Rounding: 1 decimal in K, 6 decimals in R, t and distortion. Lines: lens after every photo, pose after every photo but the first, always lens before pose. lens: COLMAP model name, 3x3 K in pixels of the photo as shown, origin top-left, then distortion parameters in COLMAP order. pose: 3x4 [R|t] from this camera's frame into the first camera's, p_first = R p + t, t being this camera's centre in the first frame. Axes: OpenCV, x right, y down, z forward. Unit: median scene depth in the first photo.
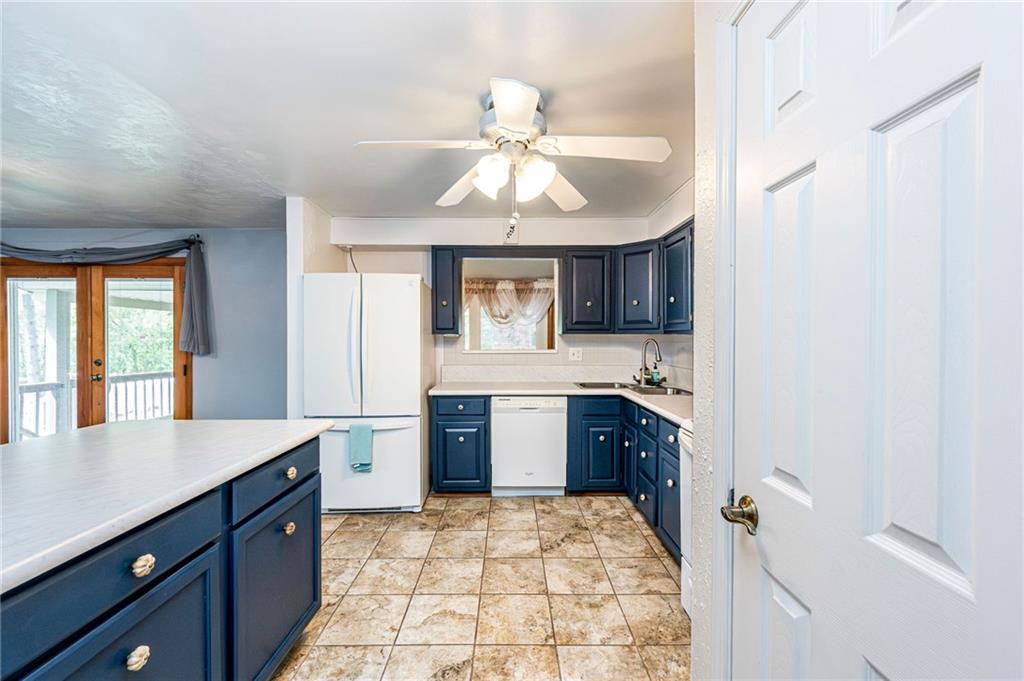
lens RADIAL K [[436.5, 0, 512.0], [0, 436.5, 340.5], [0, 0, 1]] dist [0.000249, 0.000015]
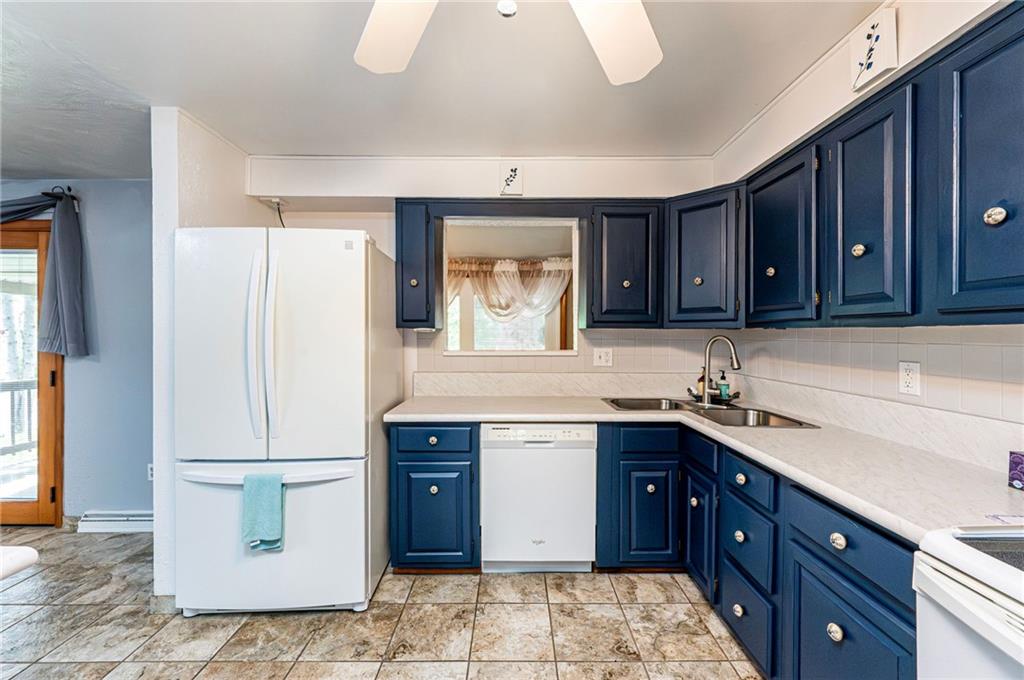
lens RADIAL K [[436.5, 0, 512.0], [0, 436.5, 340.0], [0, 0, 1]] dist [0.000249, 0.000015]
pose [[0.999952, 0.001799, -0.009606, 0.005392], [-0.001760, 0.999990, 0.004135, 0.000951], [0.009614, -0.004118, 0.999945, 0.343885]]
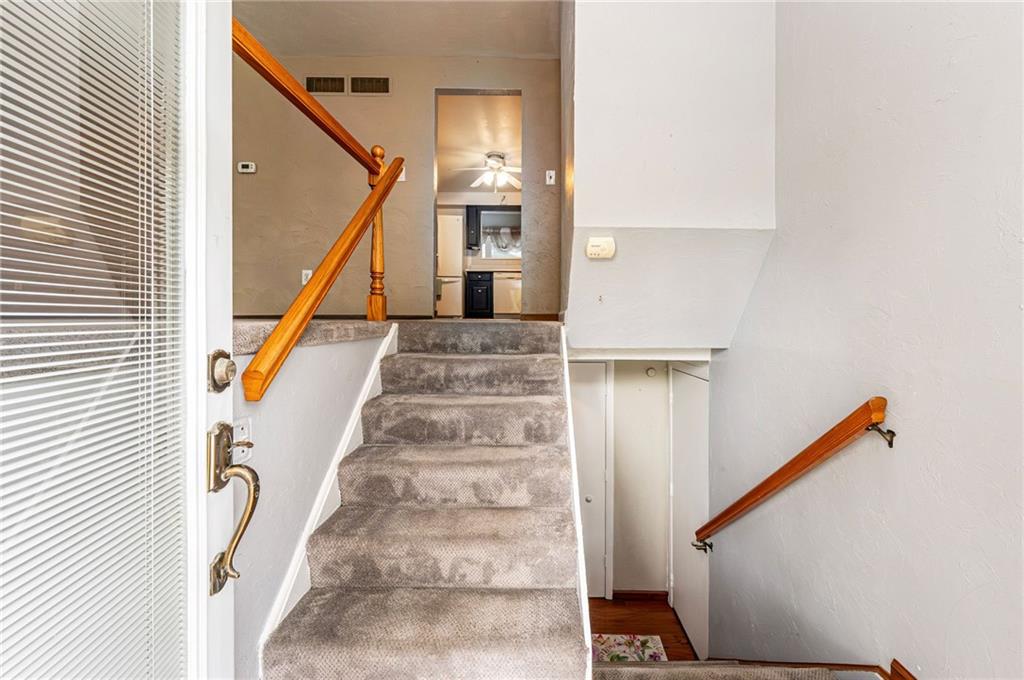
lens RADIAL K [[436.5, 0, 512.0], [0, 436.5, 340.0], [0, 0, 1]] dist [0.000249, 0.000015]
pose [[0.998794, 0.006525, -0.048662, 0.155877], [-0.004147, 0.998799, 0.048812, 0.357484], [0.048922, -0.048551, 0.997622, -1.226801]]
